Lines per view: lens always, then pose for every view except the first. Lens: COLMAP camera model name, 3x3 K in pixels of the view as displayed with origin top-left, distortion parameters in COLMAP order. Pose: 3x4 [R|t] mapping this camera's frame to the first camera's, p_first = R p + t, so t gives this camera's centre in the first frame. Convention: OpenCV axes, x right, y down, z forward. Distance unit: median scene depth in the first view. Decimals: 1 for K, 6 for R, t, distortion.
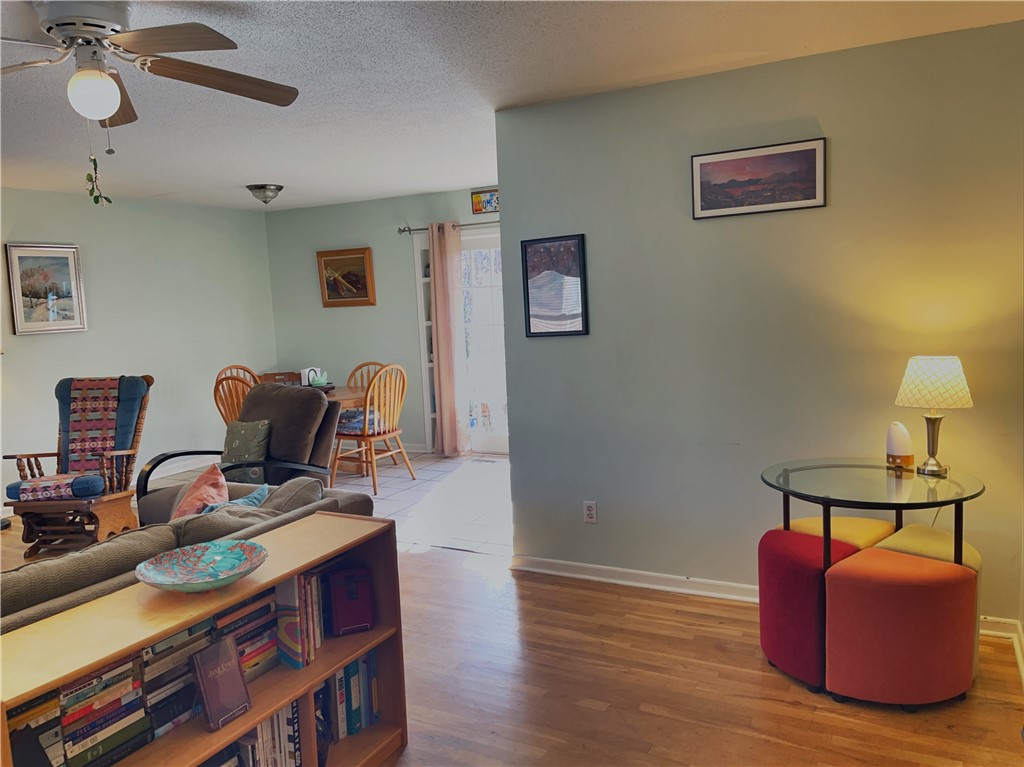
lens RADIAL K [[771.5, 0, 512.0], [0, 771.5, 383.5], [0, 0, 1]] dist [-0.007065, -0.006795]
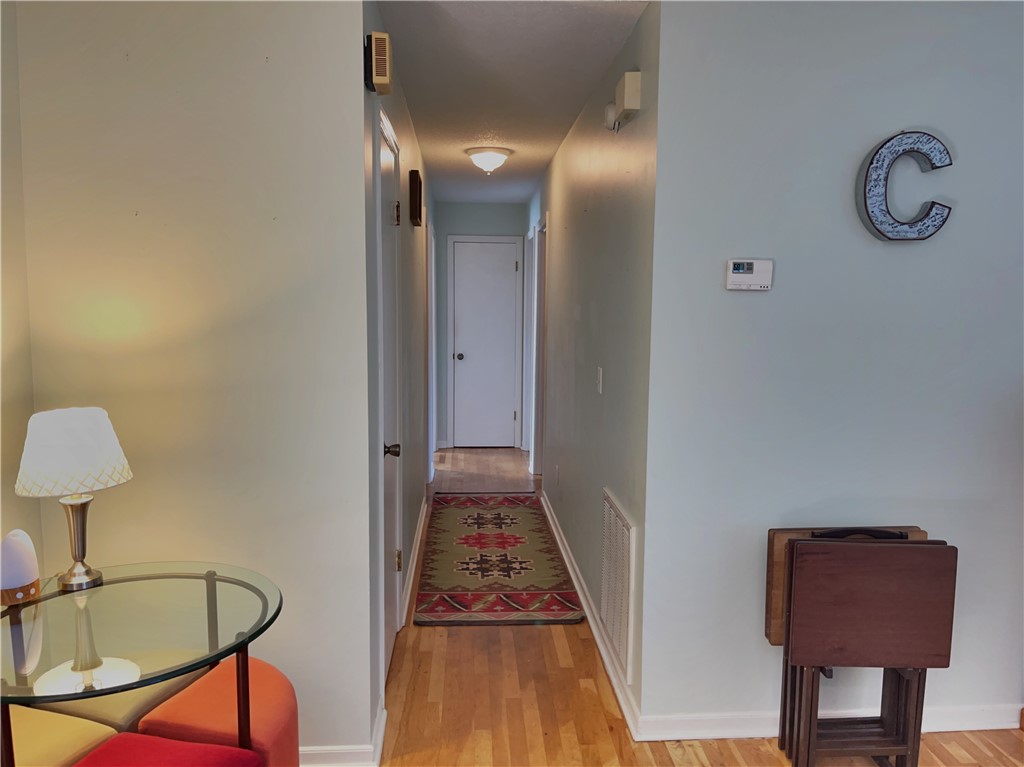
lens RADIAL K [[771.5, 0, 512.0], [0, 771.5, 383.5], [0, 0, 1]] dist [-0.007065, -0.006795]
pose [[-0.531604, -0.045594, 0.845765, -0.183267], [0.110113, 0.986355, 0.122384, -0.087242], [-0.839805, 0.158190, -0.519330, 0.912403]]
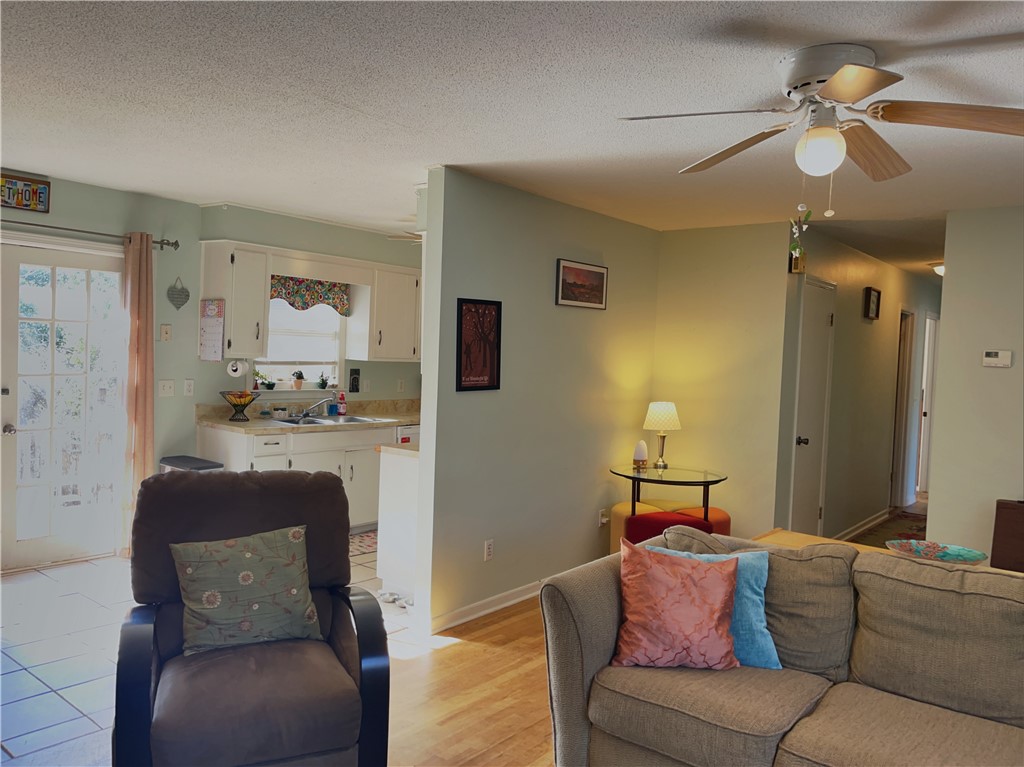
lens RADIAL K [[771.5, 0, 512.0], [0, 771.5, 383.5], [0, 0, 1]] dist [-0.007065, -0.006795]
pose [[0.178545, 0.015071, 0.983816, -1.189696], [0.064704, 0.997539, -0.027024, -0.047767], [-0.981802, 0.068482, 0.177130, 0.915948]]
